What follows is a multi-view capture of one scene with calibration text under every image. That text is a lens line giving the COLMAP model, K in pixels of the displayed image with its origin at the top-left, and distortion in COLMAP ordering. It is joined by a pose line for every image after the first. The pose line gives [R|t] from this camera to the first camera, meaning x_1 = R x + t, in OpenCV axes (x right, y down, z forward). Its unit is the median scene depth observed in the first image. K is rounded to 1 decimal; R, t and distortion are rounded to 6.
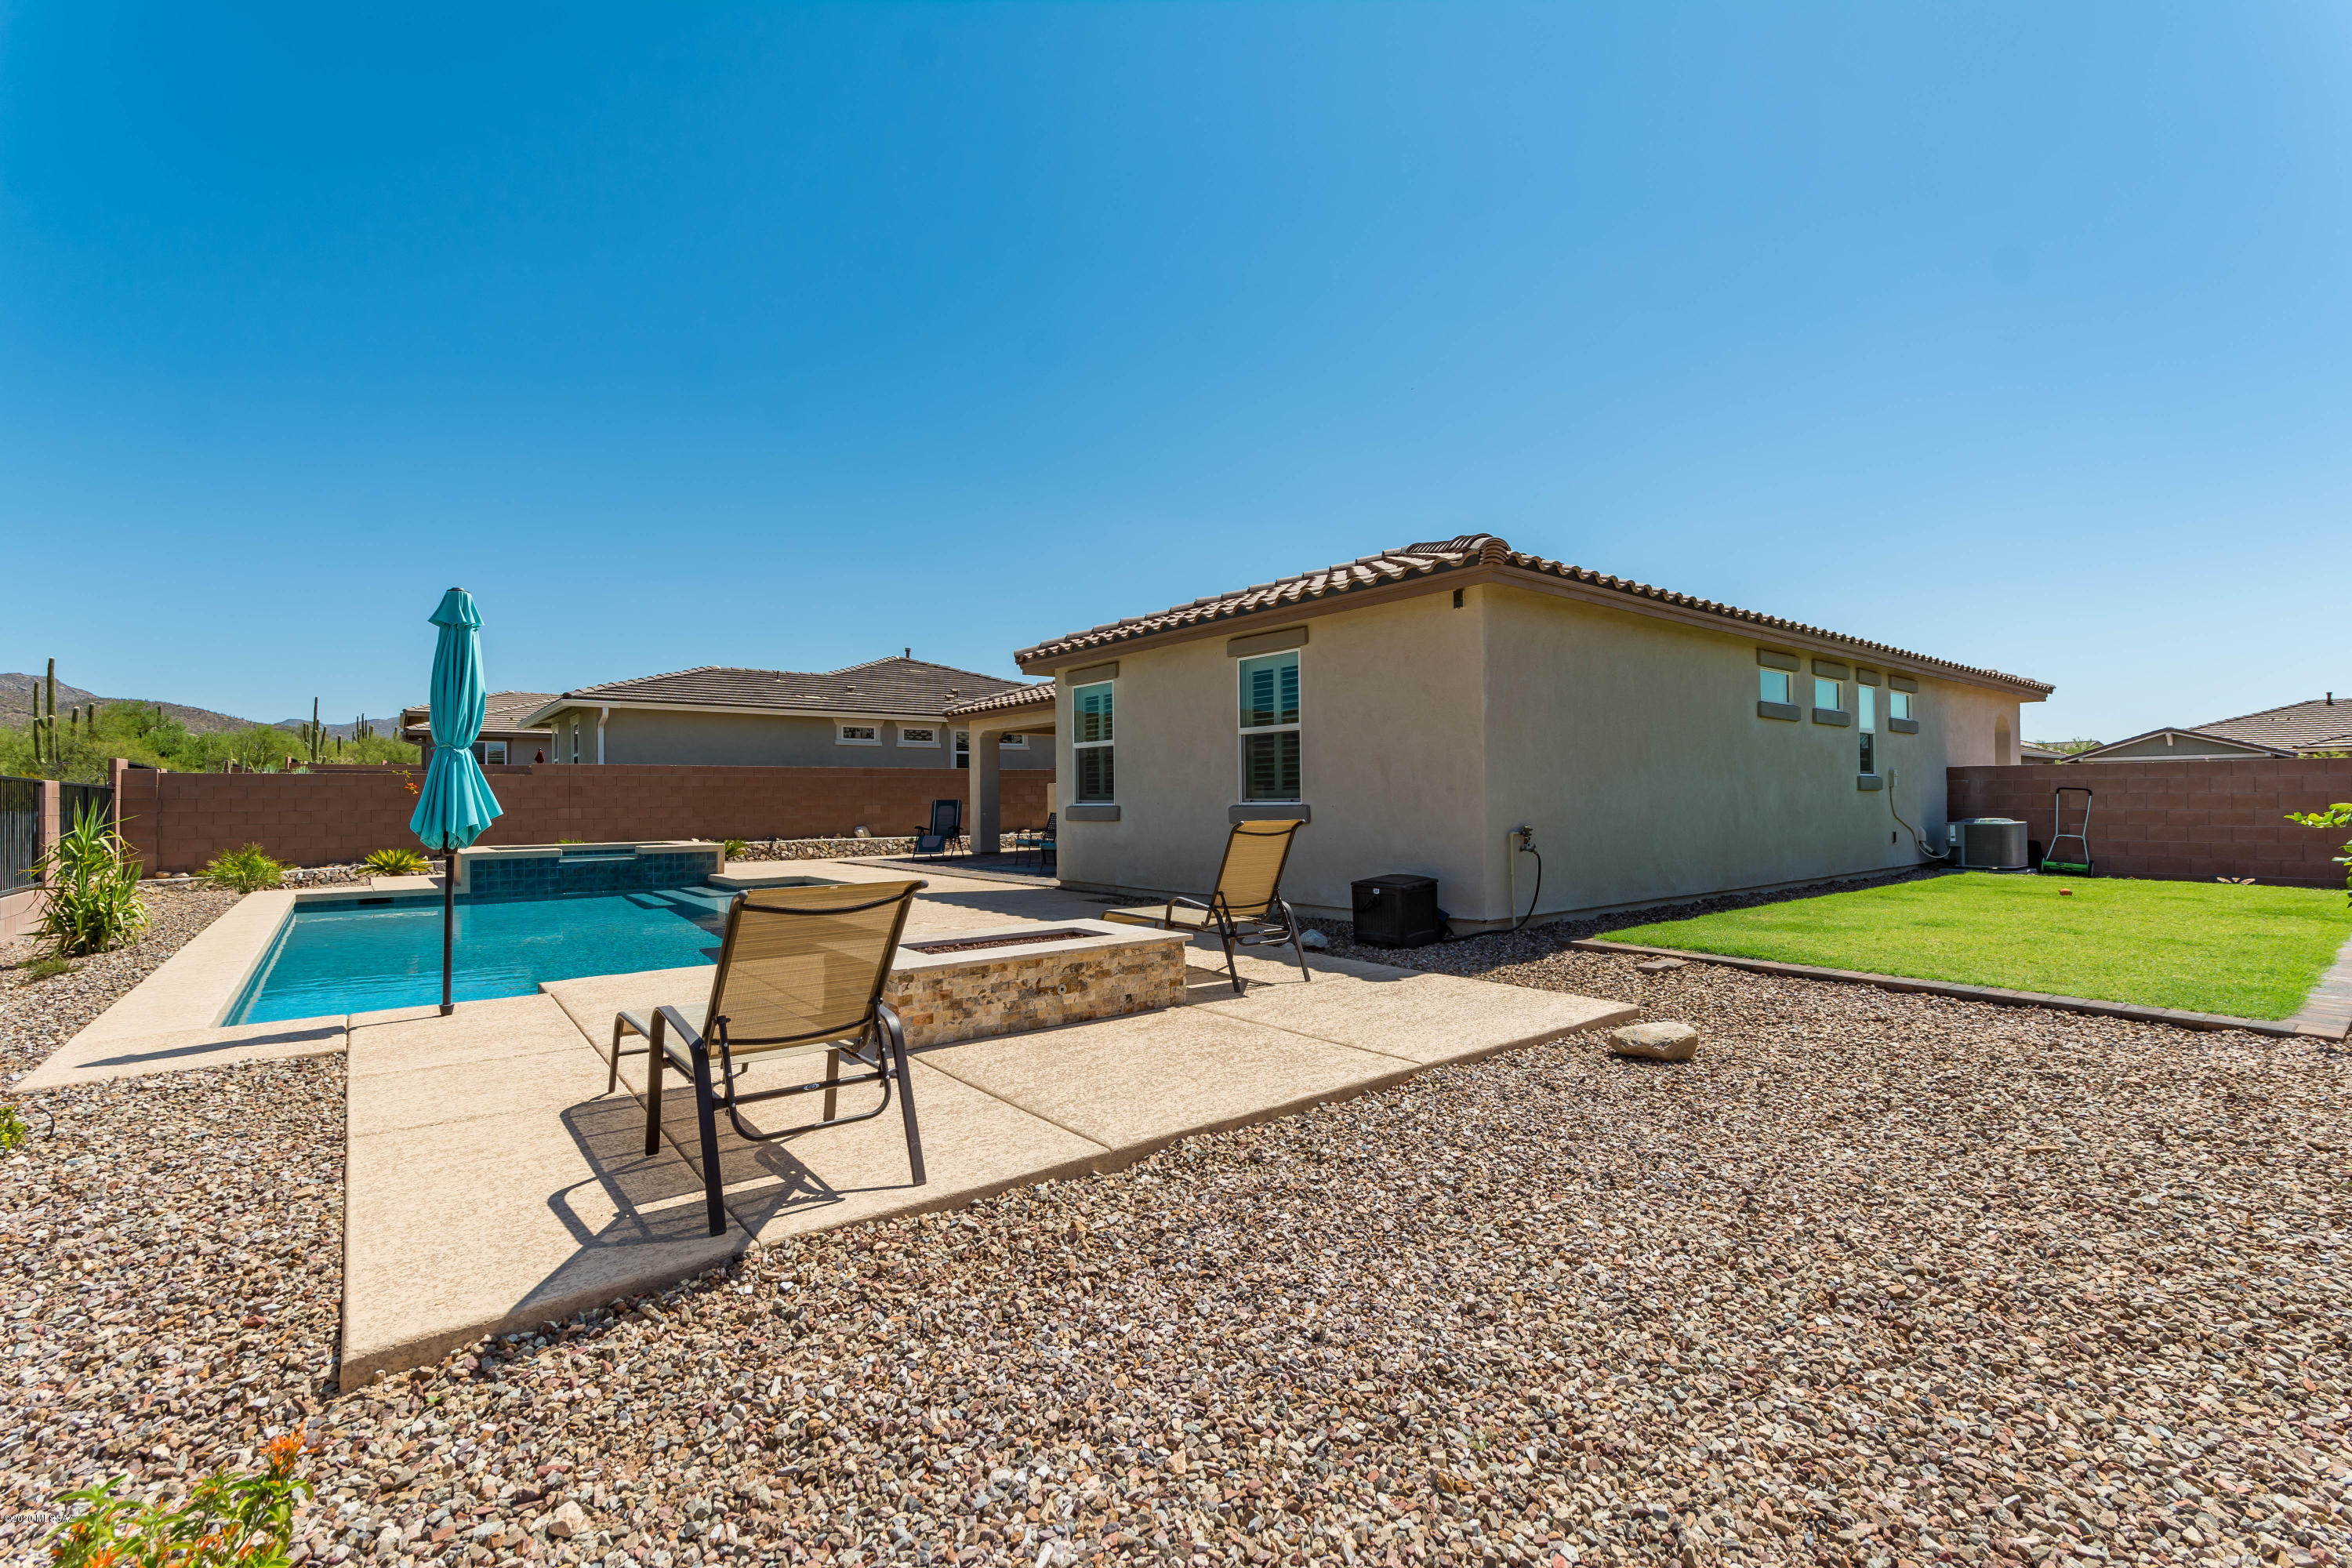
lens RADIAL K [[1024.8, 0, 1175.8], [0, 1024.8, 793.1], [0, 0, 1]] dist [-0.003895, 0.002824]
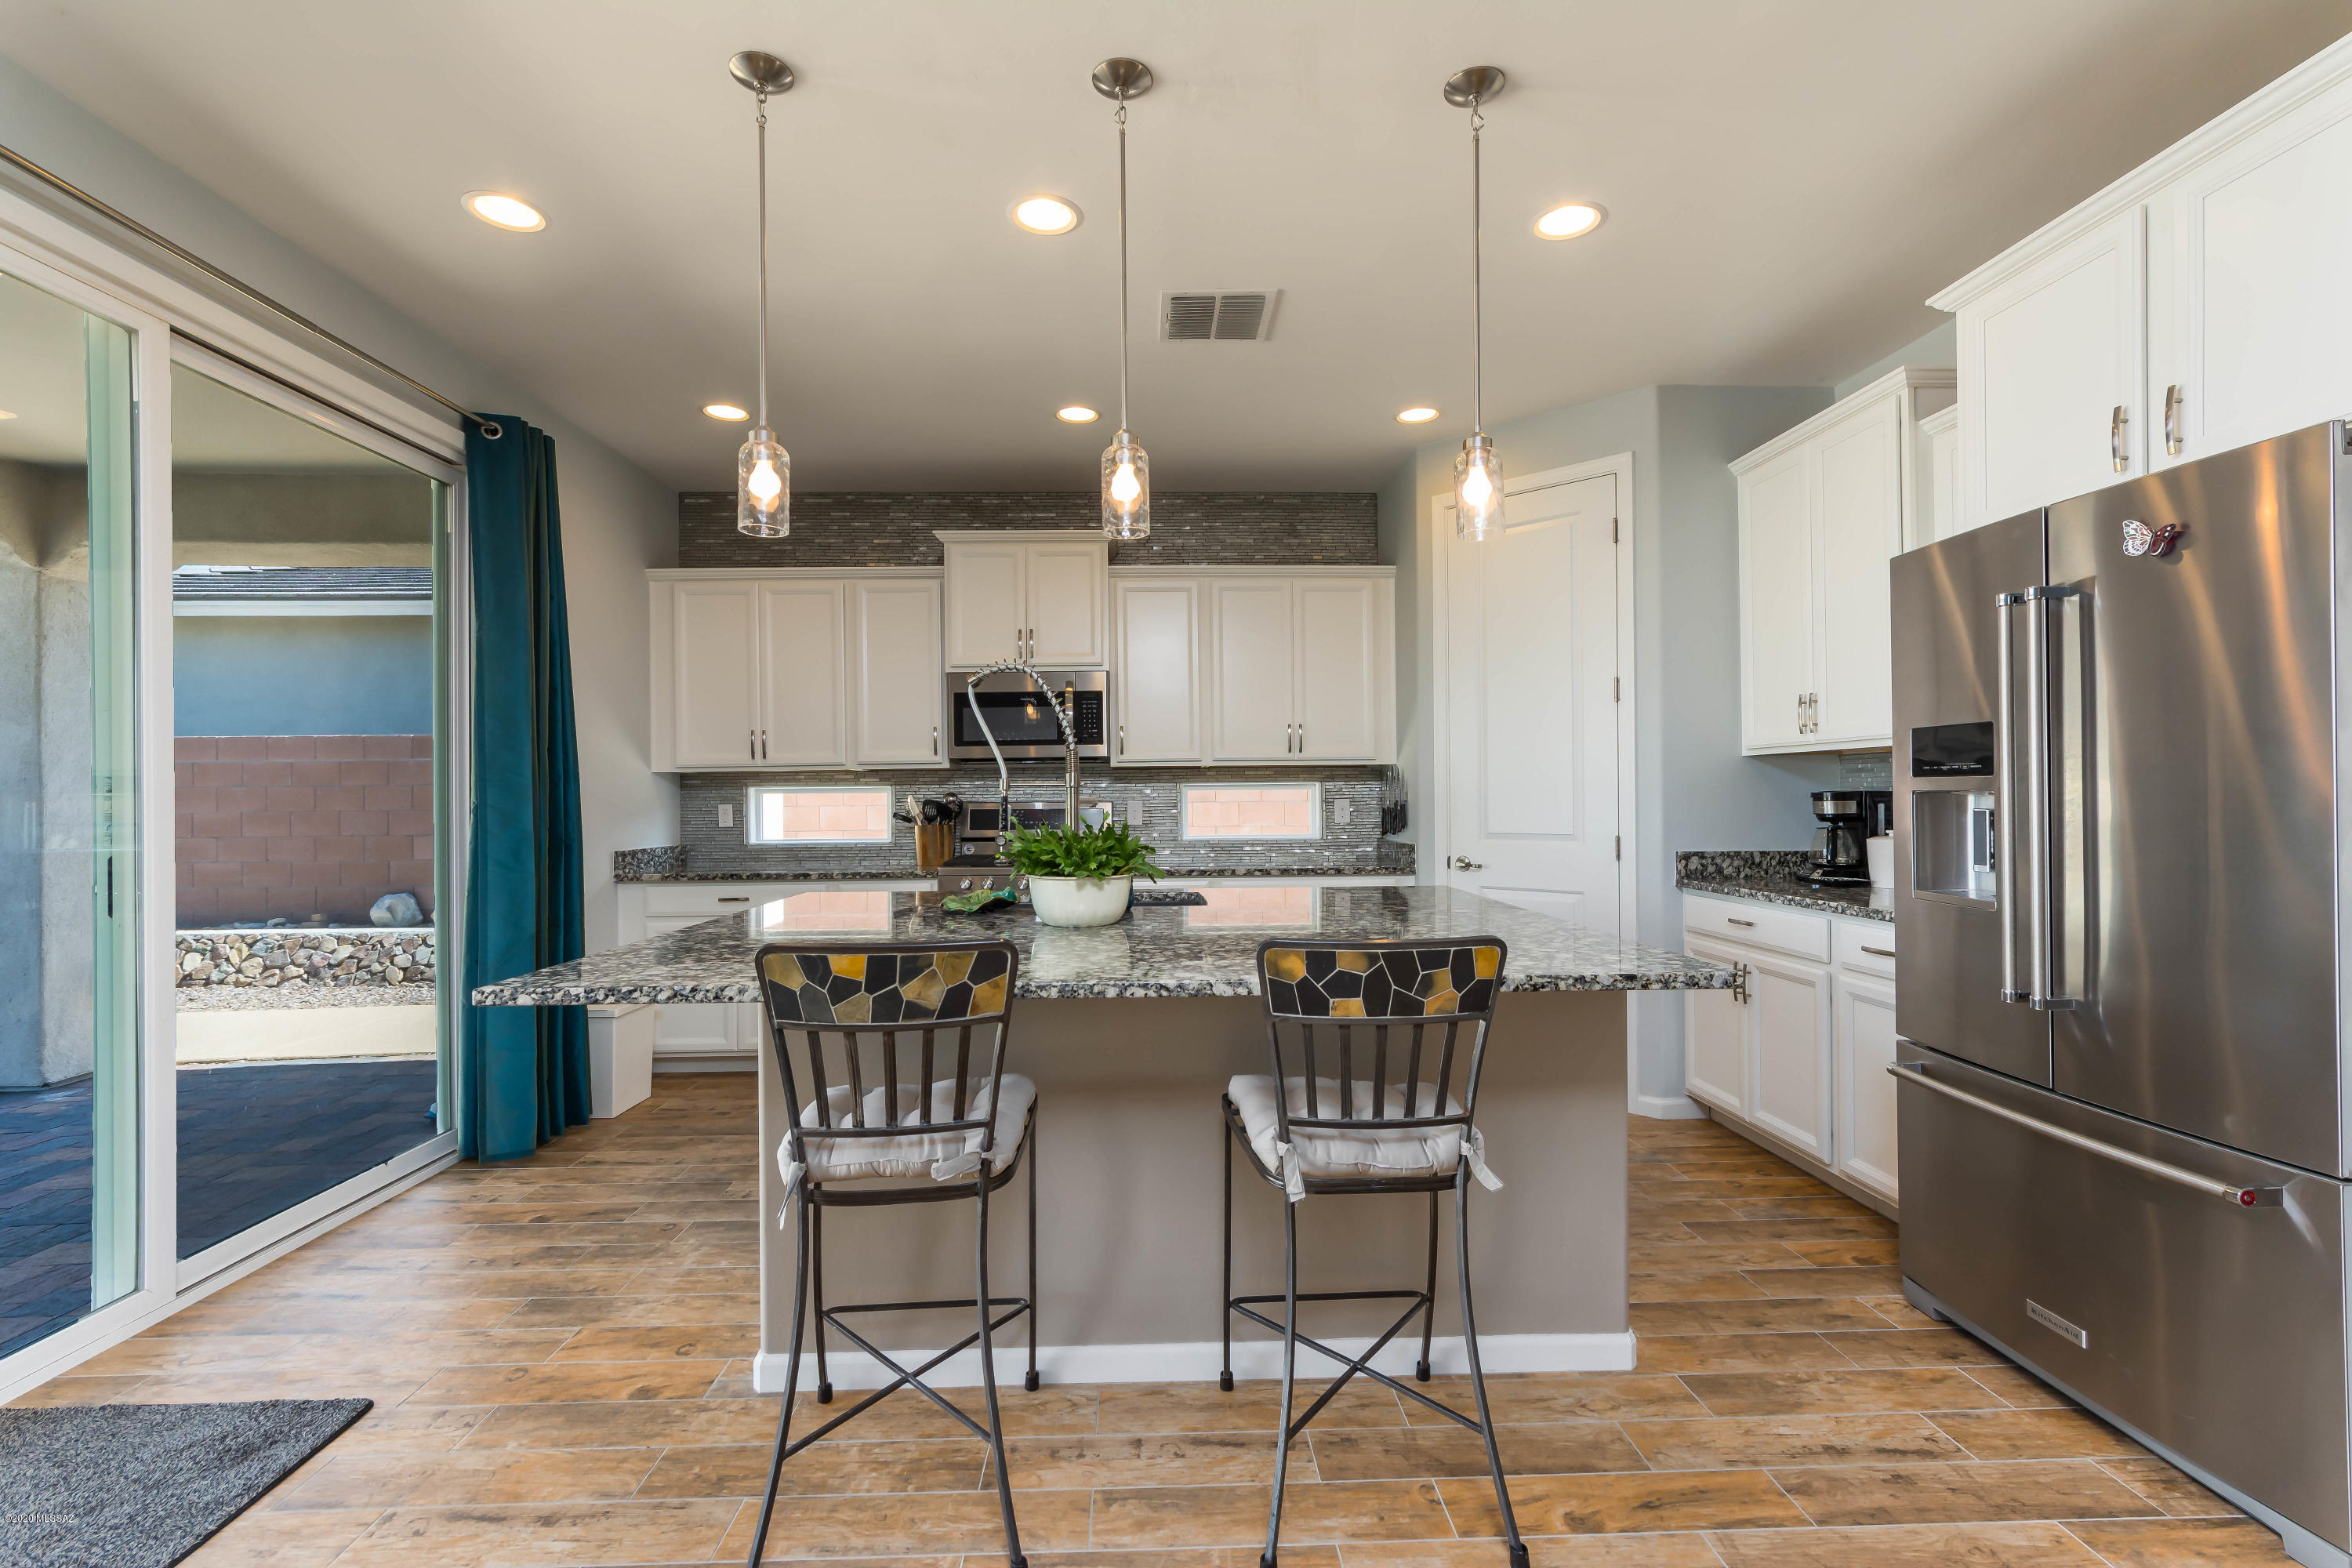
lens RADIAL K [[1024.8, 0, 1173.7], [0, 1024.8, 792.3], [0, 0, 1]] dist [-0.003895, 0.002824]
pose [[0.802231, -0.000515, -0.597014, 0.226992], [0.005699, 0.999961, 0.006795, -0.008244], [0.596987, -0.008854, 0.802202, 1.426983]]
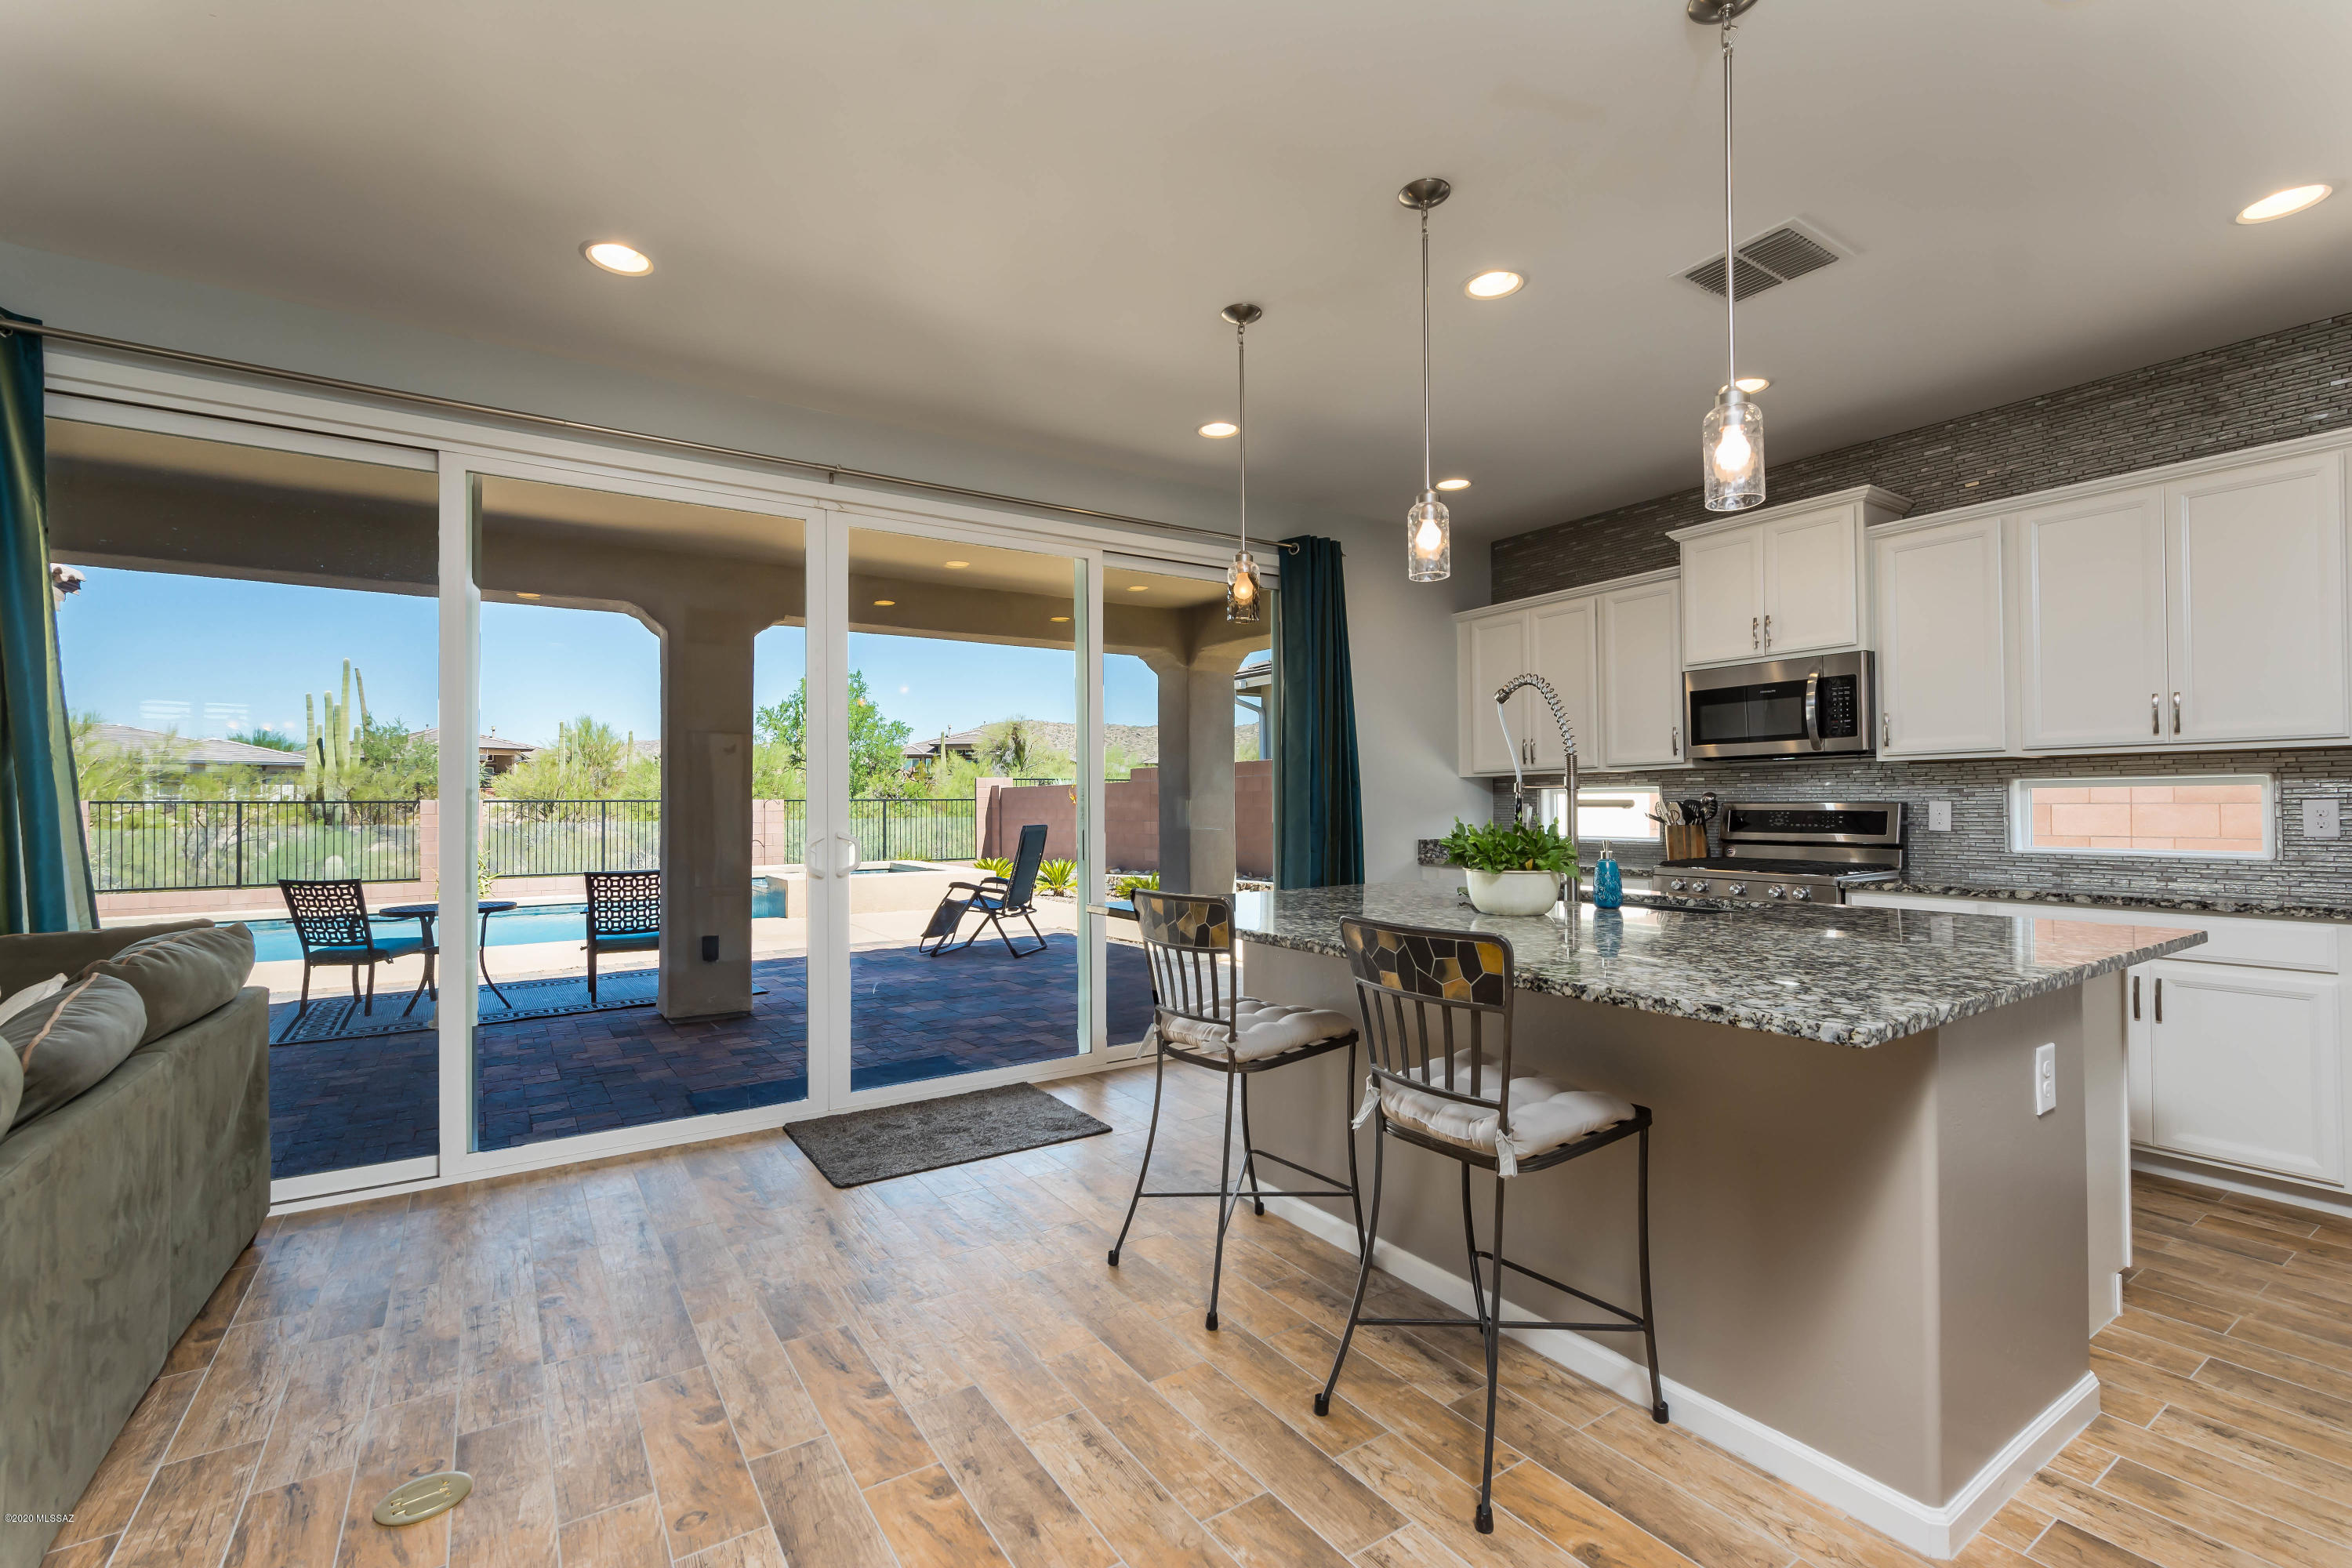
lens RADIAL K [[1024.8, 0, 1165.7], [0, 1024.8, 788.4], [0, 0, 1]] dist [-0.003895, 0.002824]
pose [[-0.093014, -0.004875, -0.995653, 0.309581], [0.015636, 0.999858, -0.006356, -0.008214], [0.995542, -0.016159, -0.092925, 1.510982]]
